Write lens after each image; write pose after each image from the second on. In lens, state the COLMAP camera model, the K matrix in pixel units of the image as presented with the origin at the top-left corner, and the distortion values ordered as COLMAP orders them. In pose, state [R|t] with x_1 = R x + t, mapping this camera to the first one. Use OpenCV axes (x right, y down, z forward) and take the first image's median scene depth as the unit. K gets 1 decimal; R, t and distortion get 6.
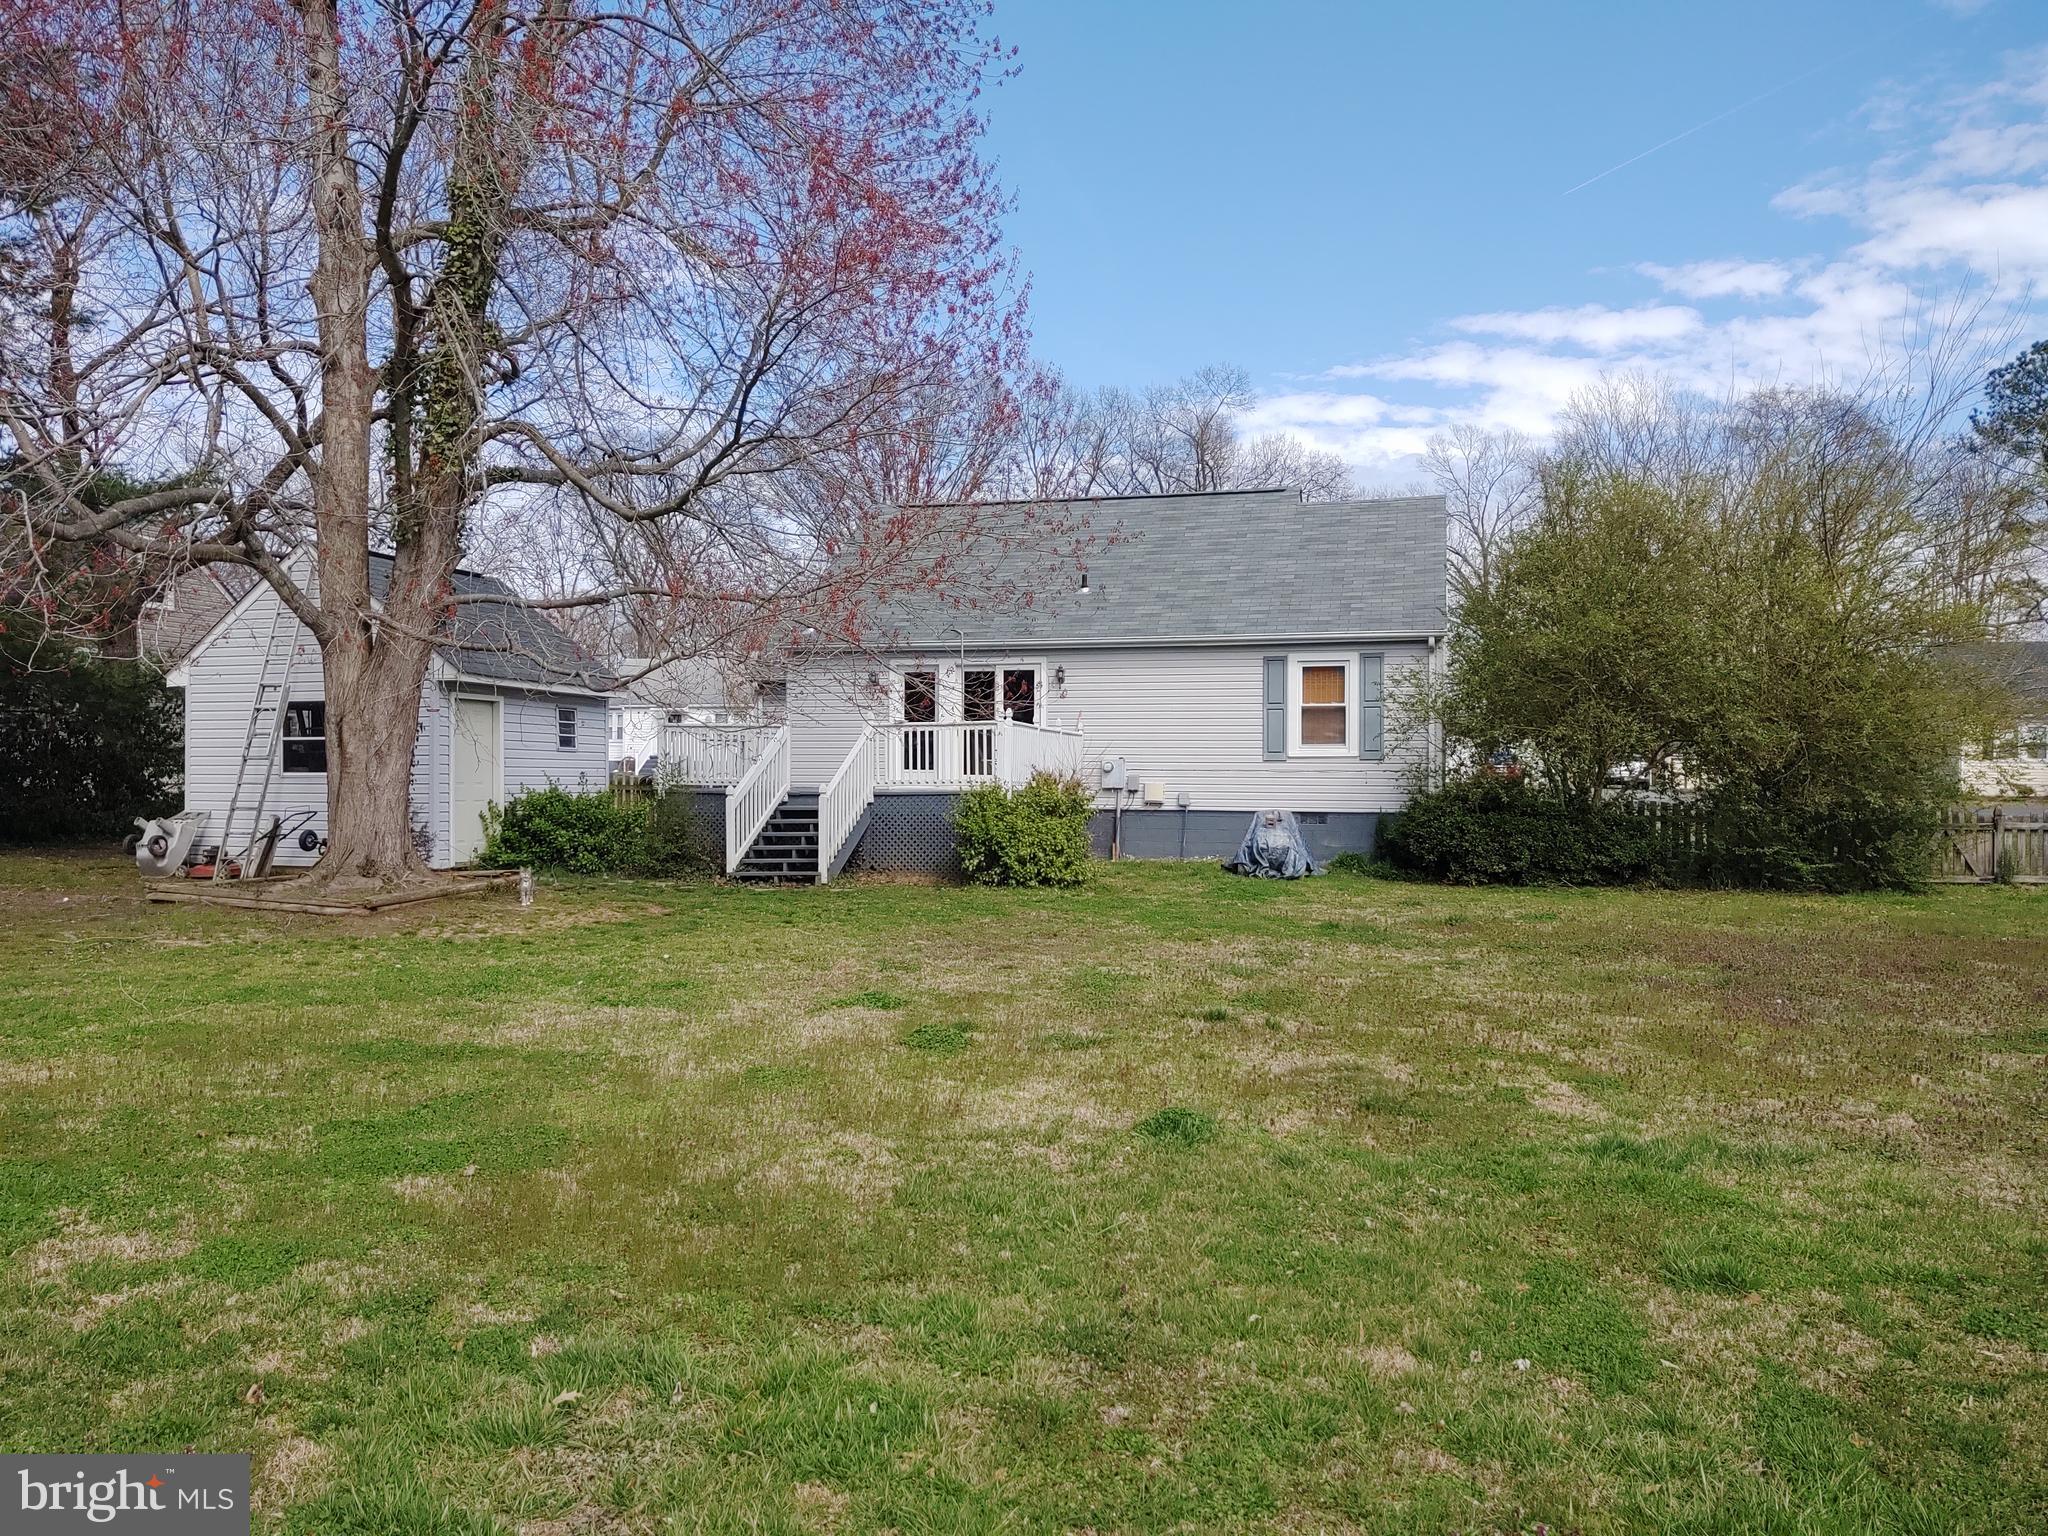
lens RADIAL K [[1640.2, 0, 1024.0], [0, 1640.2, 768.0], [0, 0, 1]] dist [0.137085, -0.318190]
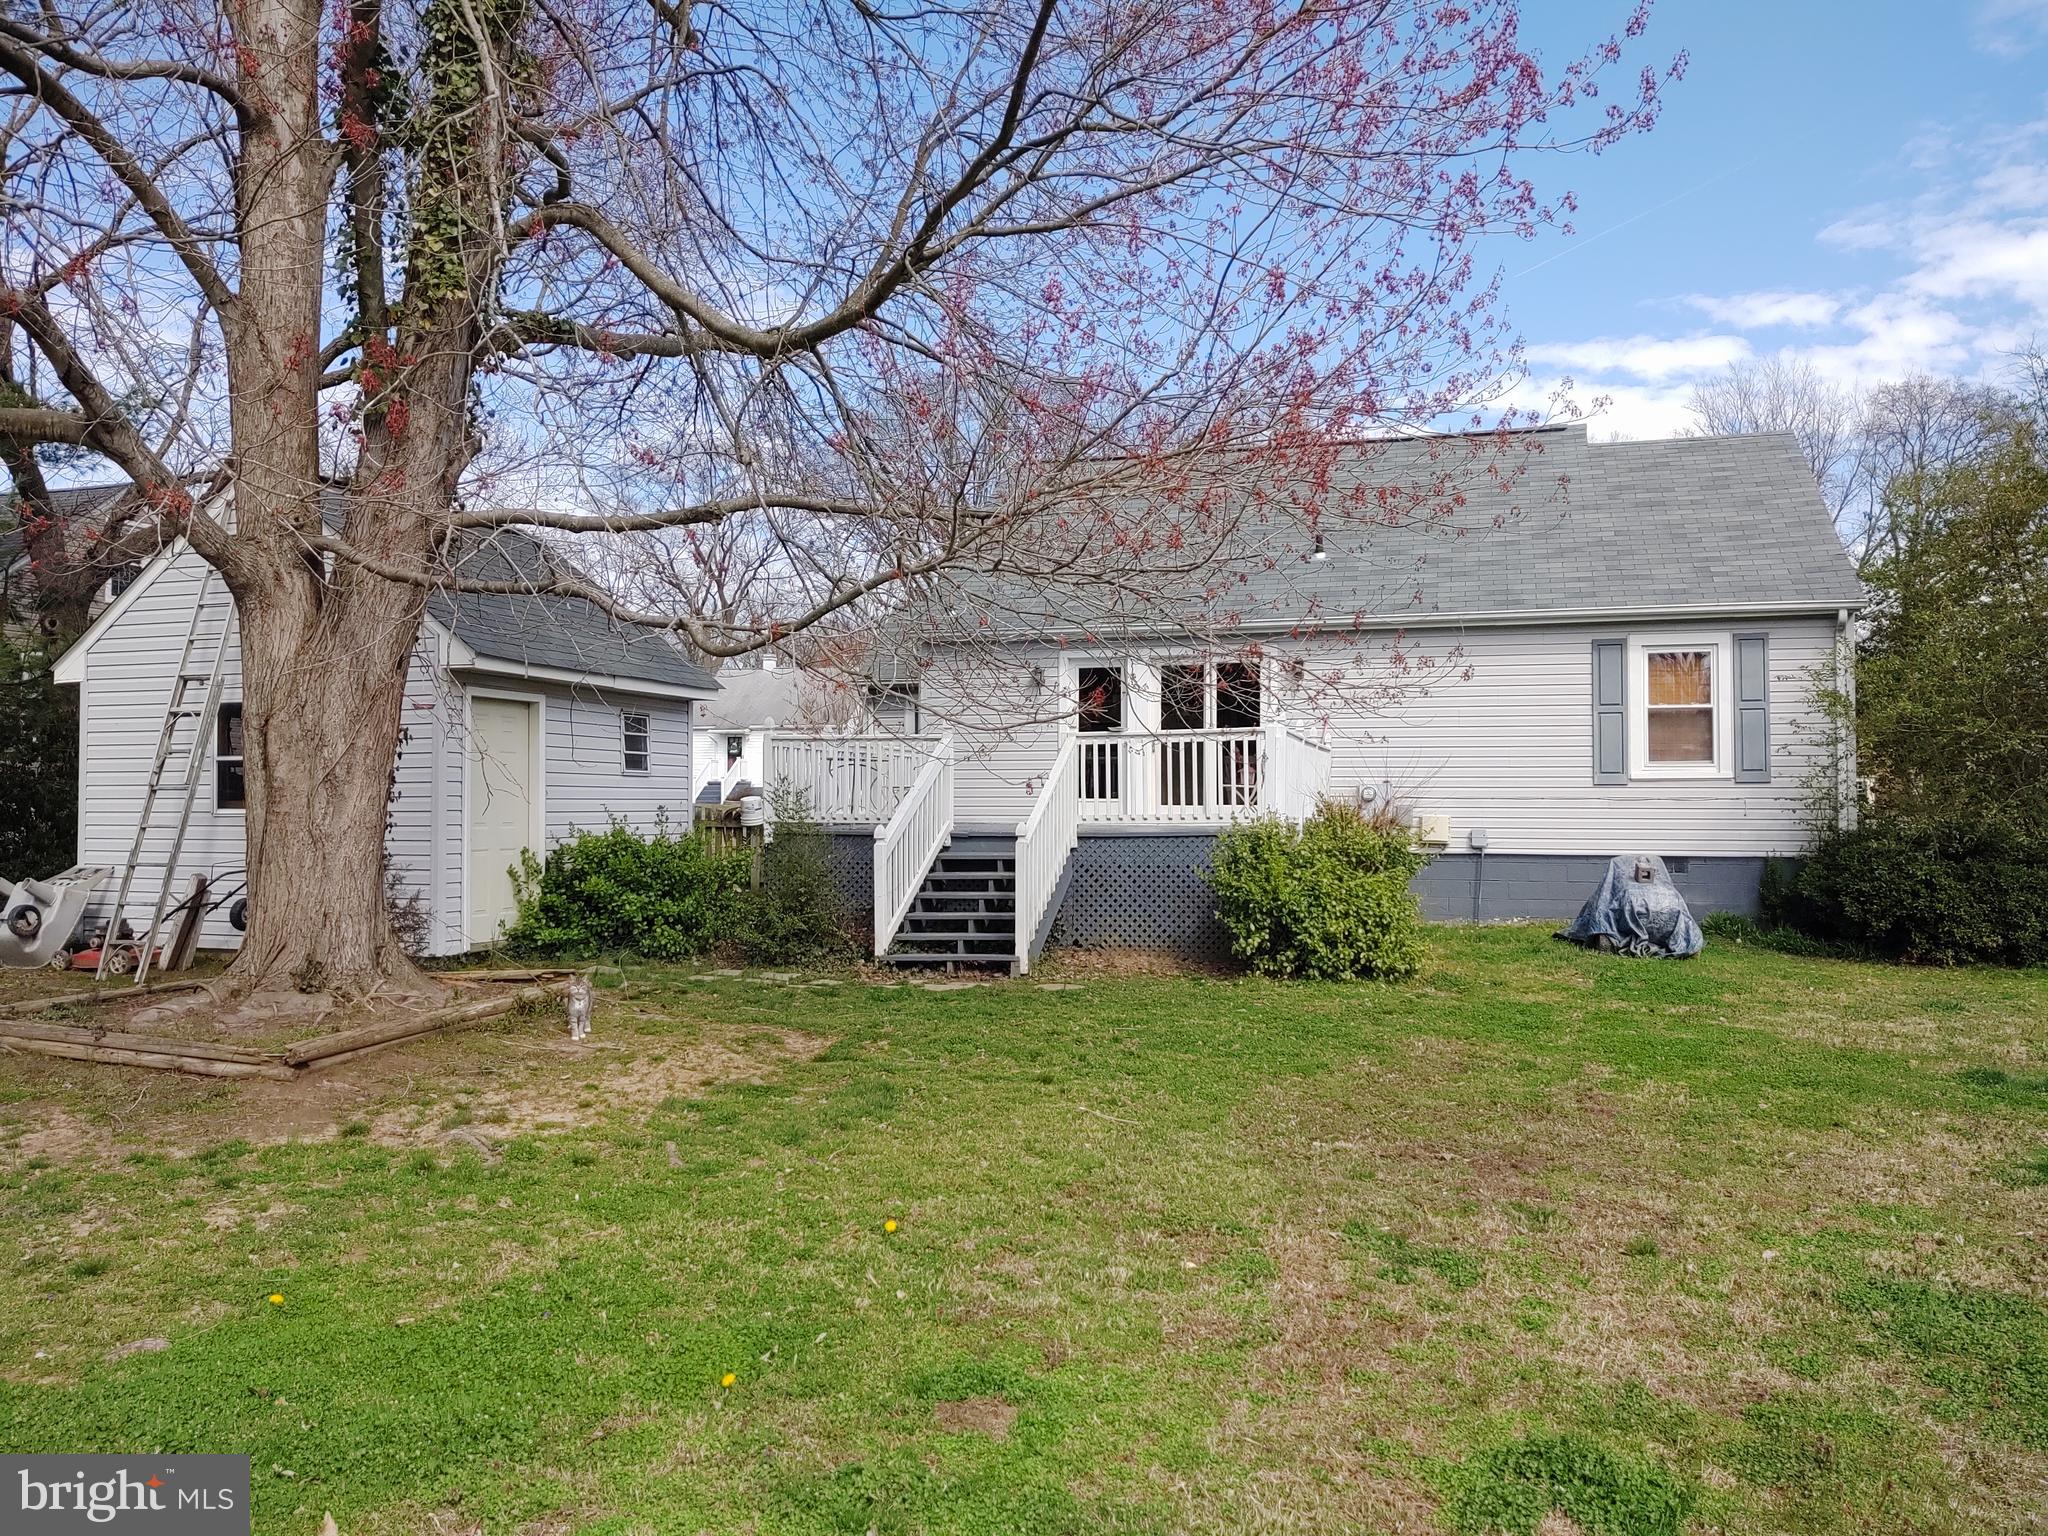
lens RADIAL K [[1600.5, 0, 1024.3], [0, 1600.5, 753.6], [0, 0, 1]] dist [0.093143, -0.149186]
pose [[0.999817, -0.004651, -0.018546, -0.106911], [0.004205, 0.999703, -0.024010, -0.002493], [0.018652, 0.023928, 0.999540, 0.348467]]
